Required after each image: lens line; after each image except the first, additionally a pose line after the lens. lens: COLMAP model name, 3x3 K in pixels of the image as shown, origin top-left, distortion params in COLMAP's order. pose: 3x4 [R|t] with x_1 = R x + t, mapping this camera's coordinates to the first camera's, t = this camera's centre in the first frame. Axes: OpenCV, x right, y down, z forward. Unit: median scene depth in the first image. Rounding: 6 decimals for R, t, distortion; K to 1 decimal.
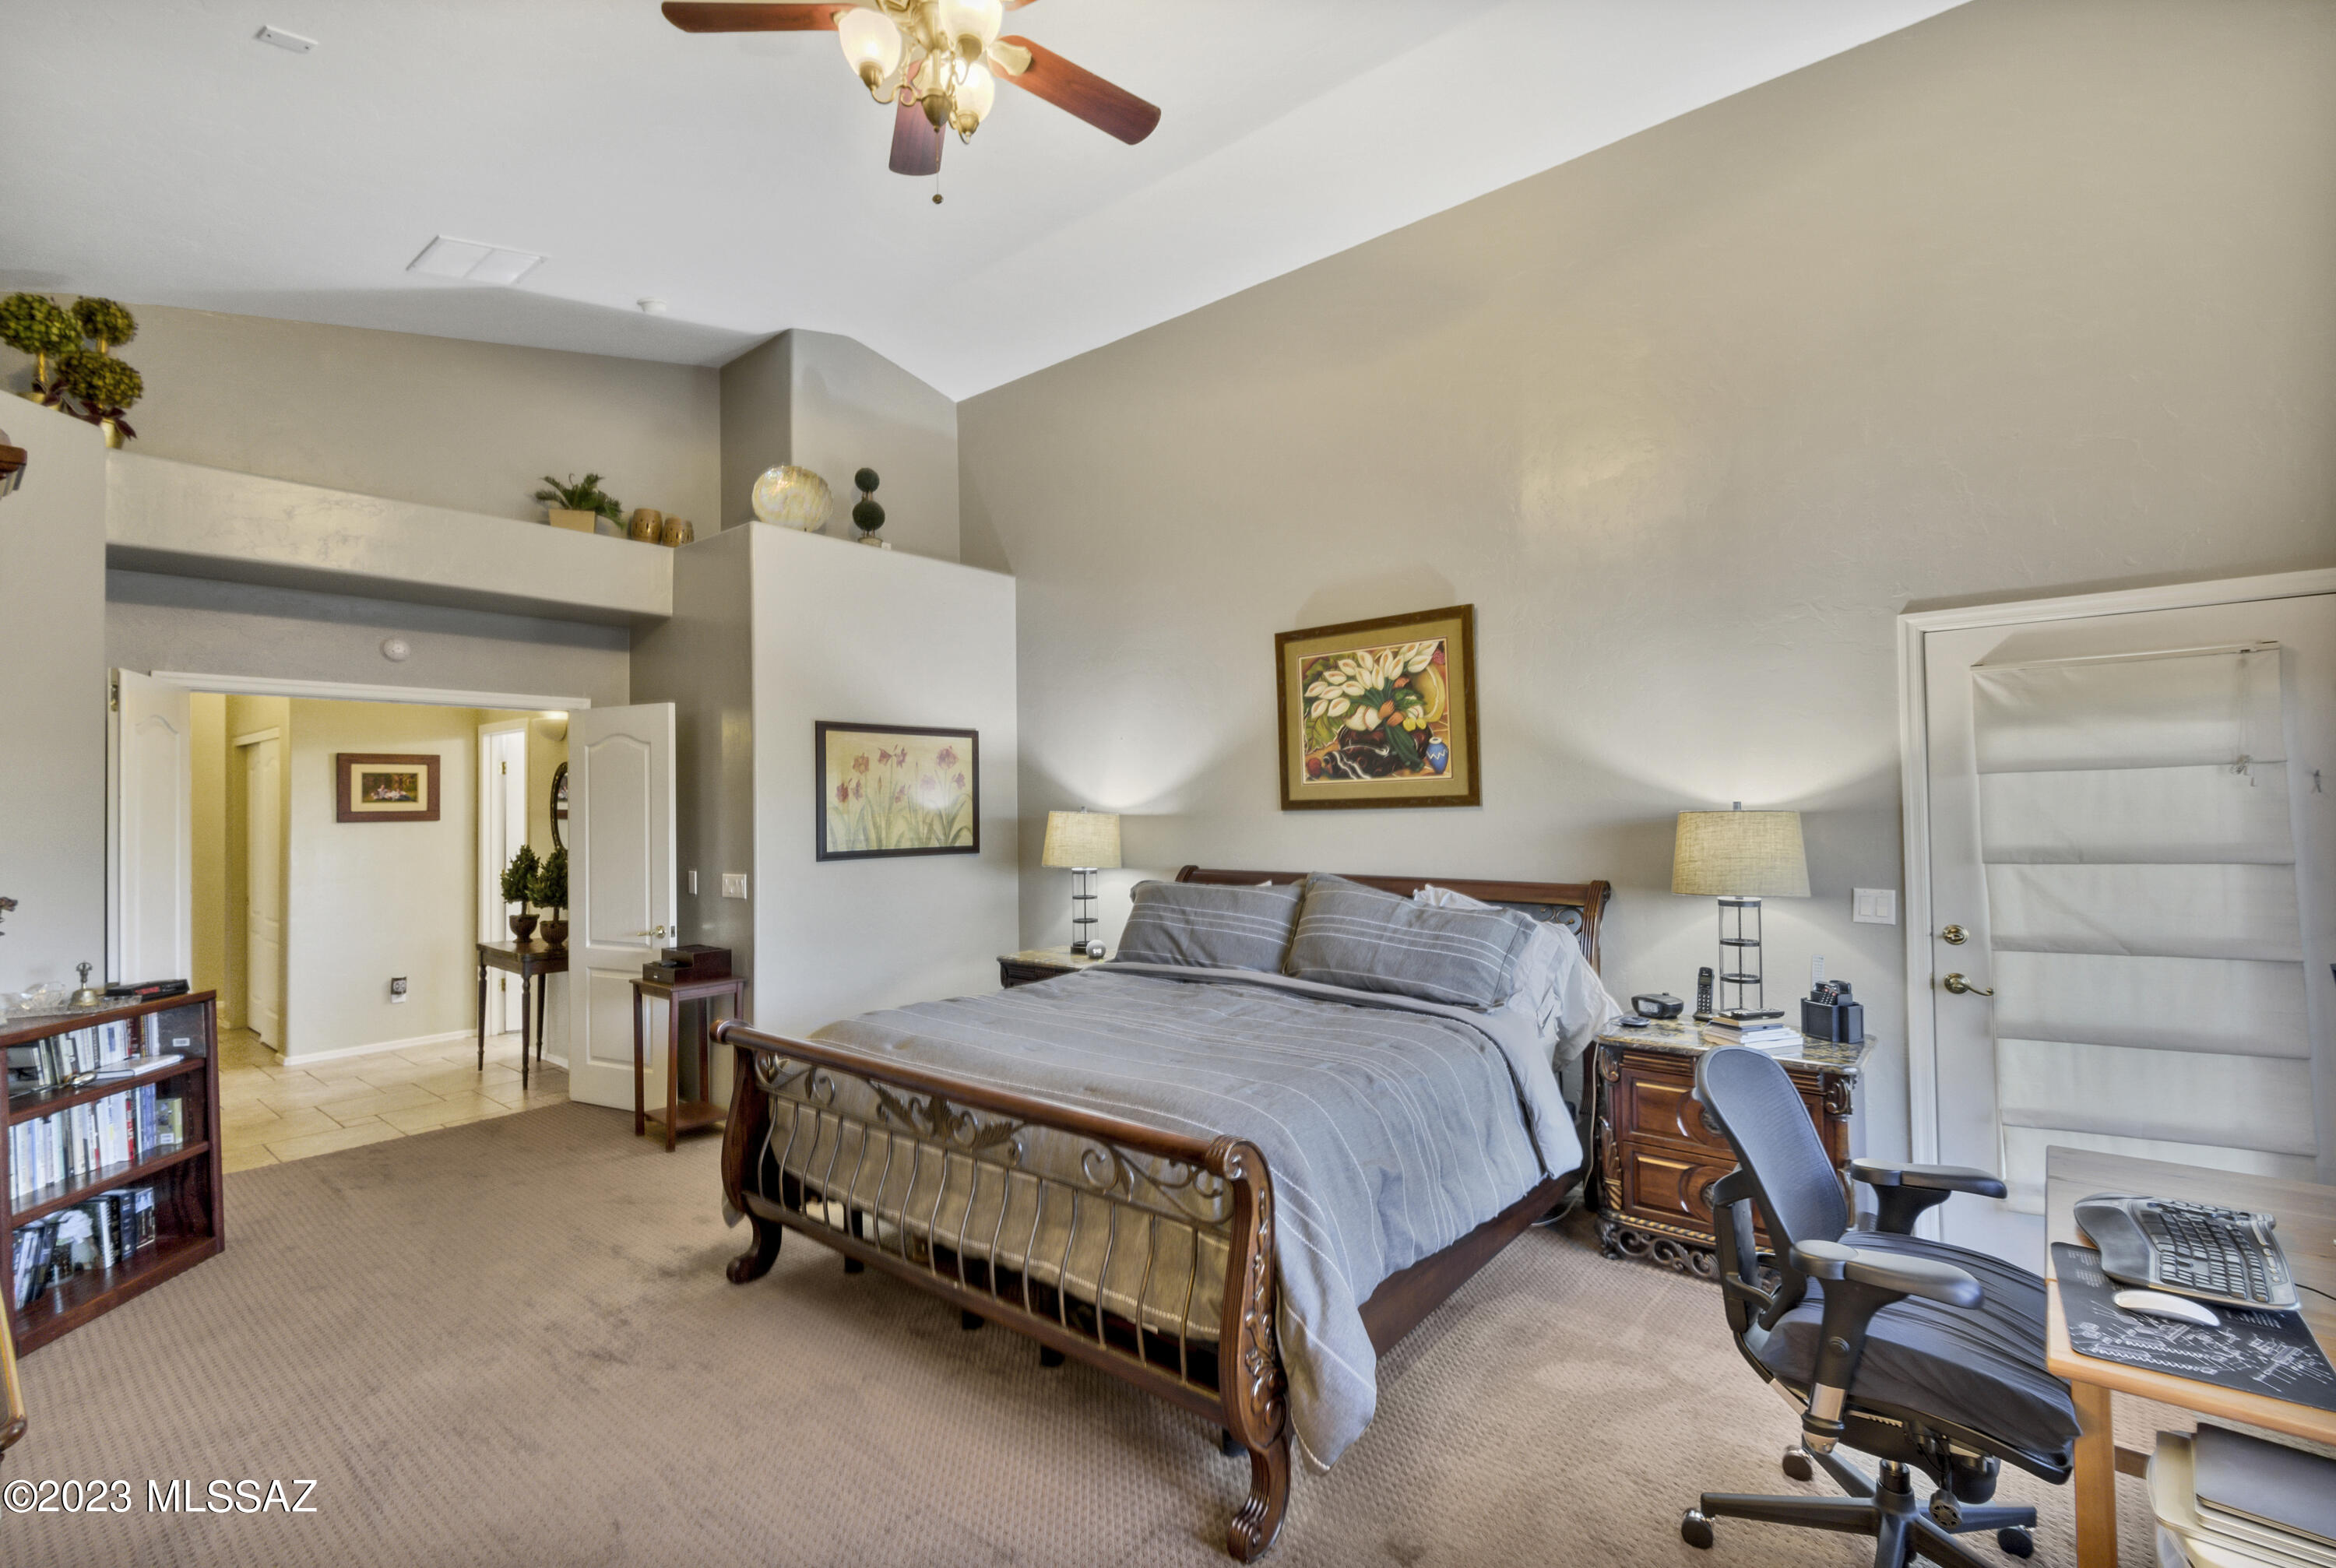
lens RADIAL K [[1050.3, 0, 1168.0], [0, 1050.3, 784.0], [0, 0, 1]] dist [0.000243, -0.000208]
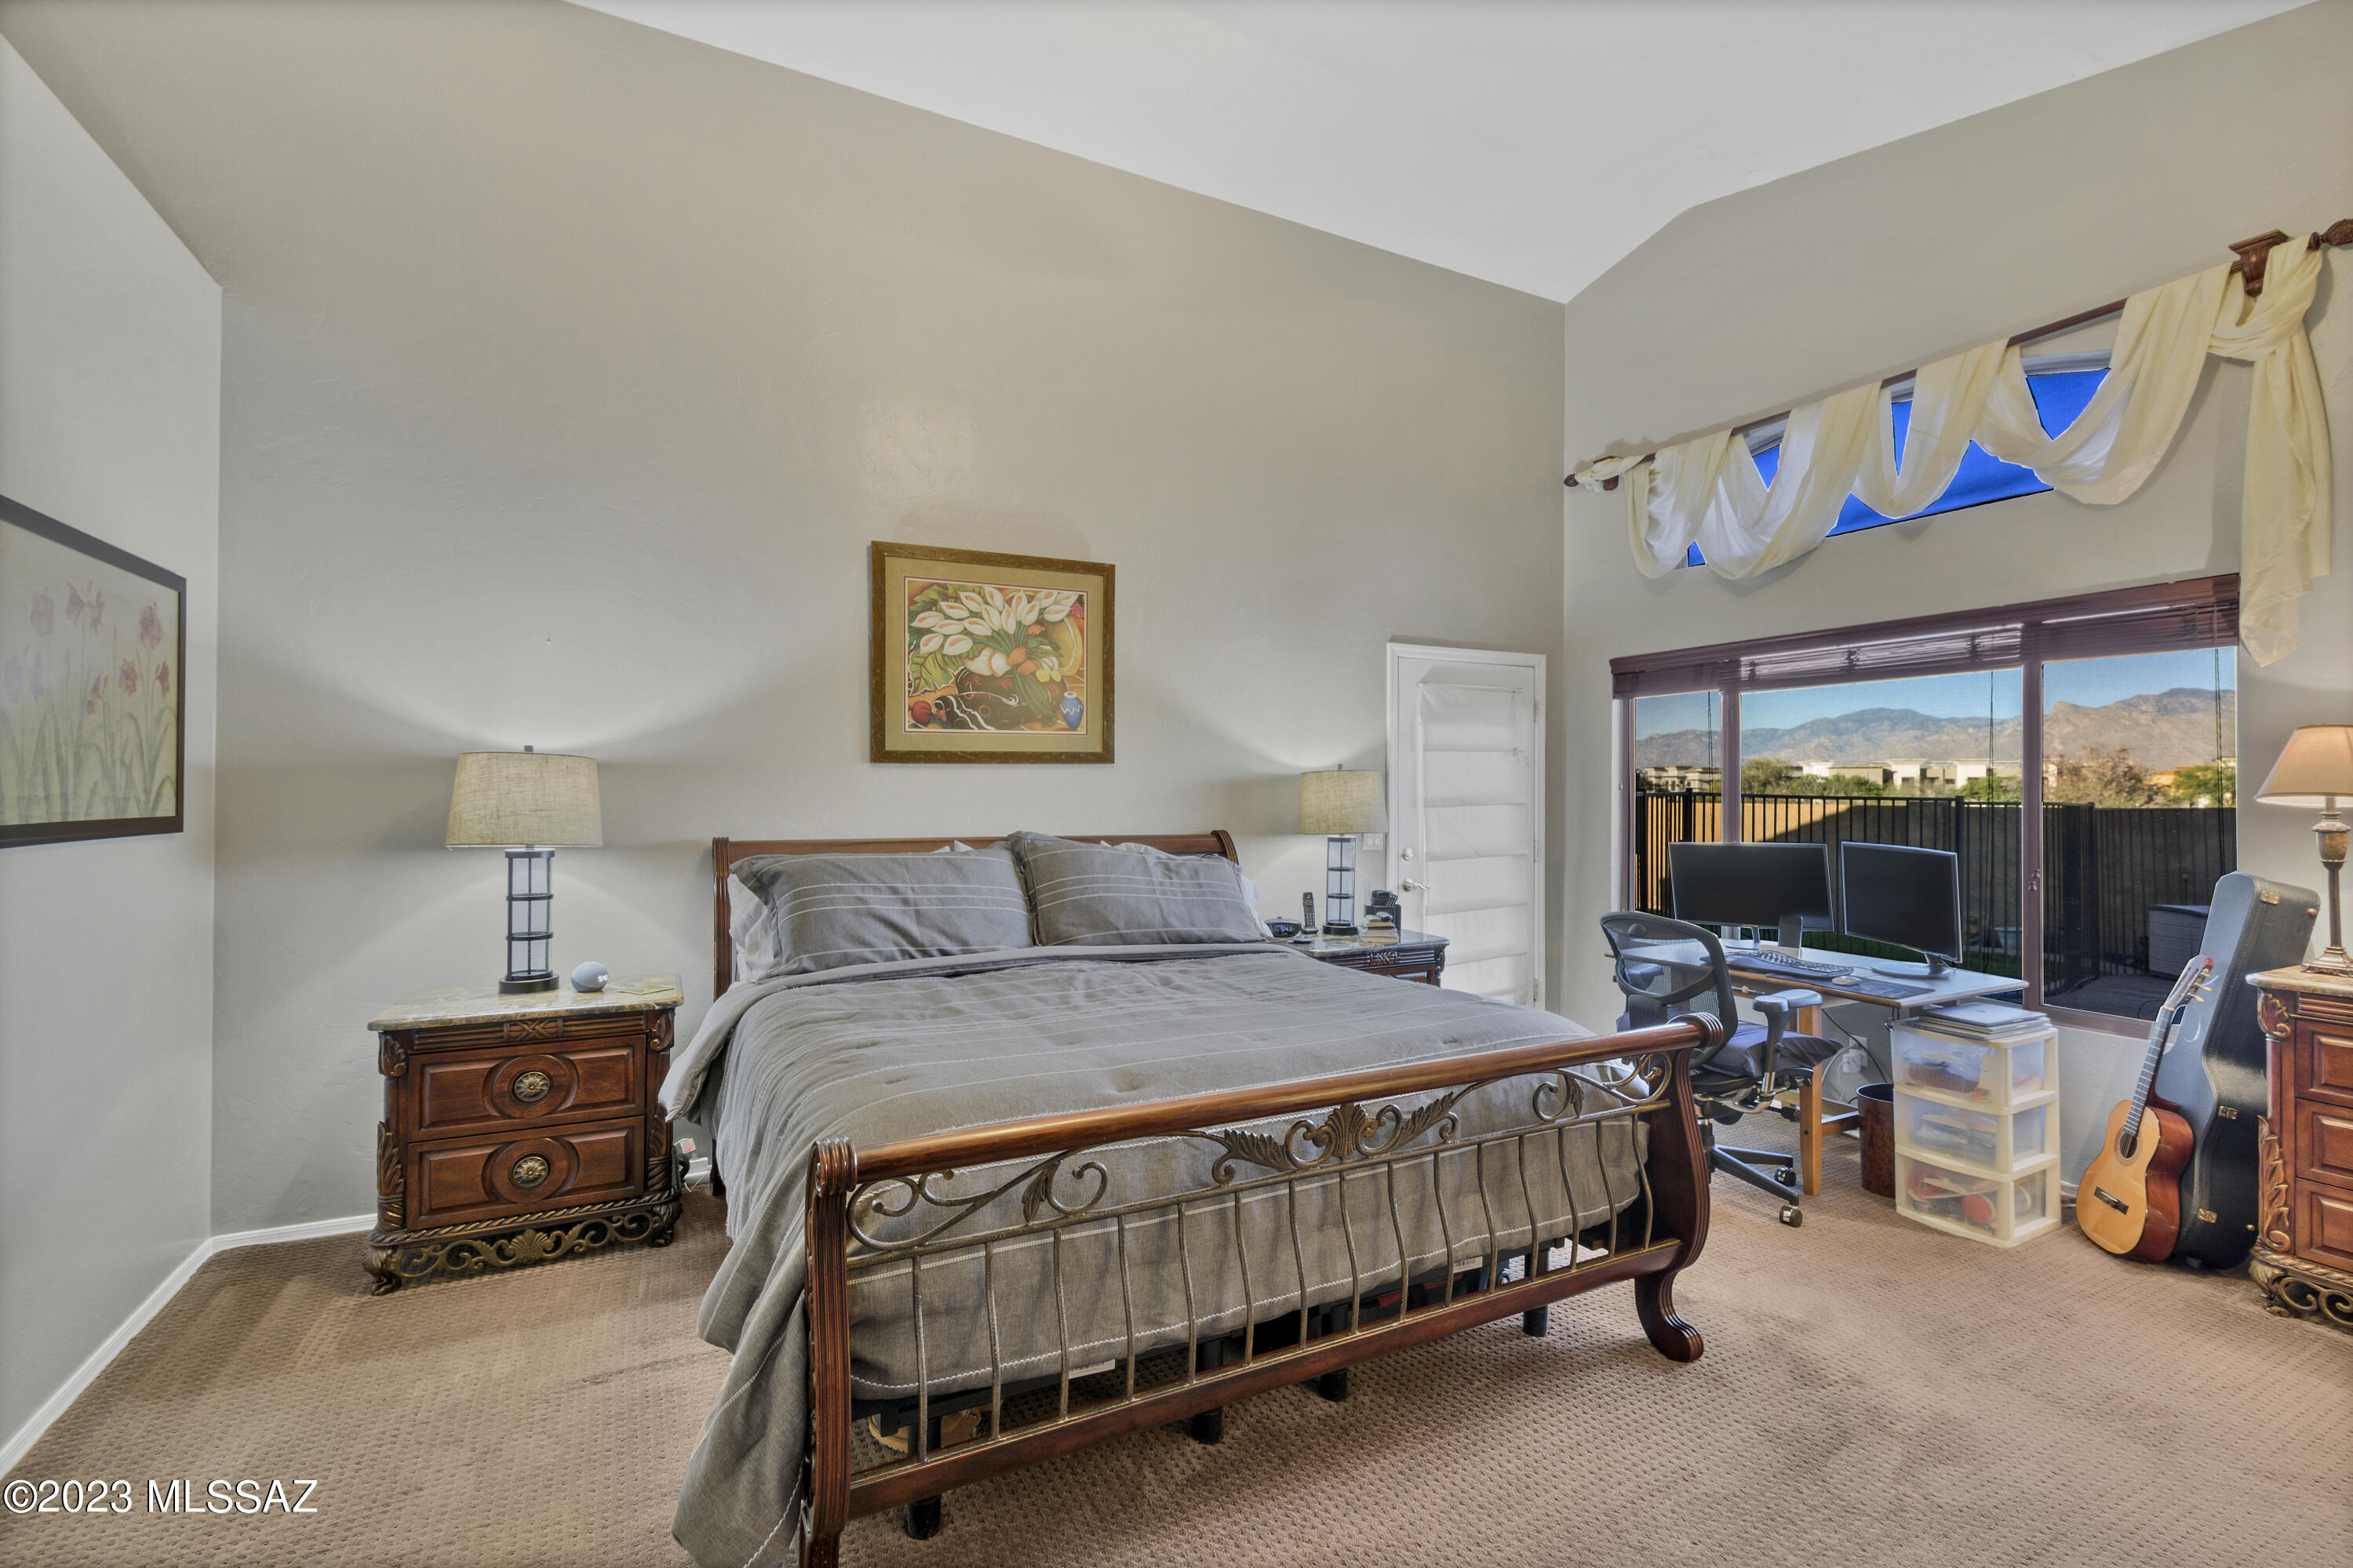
lens RADIAL K [[1094.6, 0, 1167.4], [0, 1094.6, 797.1], [0, 0, 1]] dist [0.000805, -0.000244]
pose [[0.377860, 0.010306, 0.925805, -0.632023], [-0.027717, 0.999616, 0.000185, 0.048973], [-0.925448, -0.025731, 0.378000, 0.514999]]
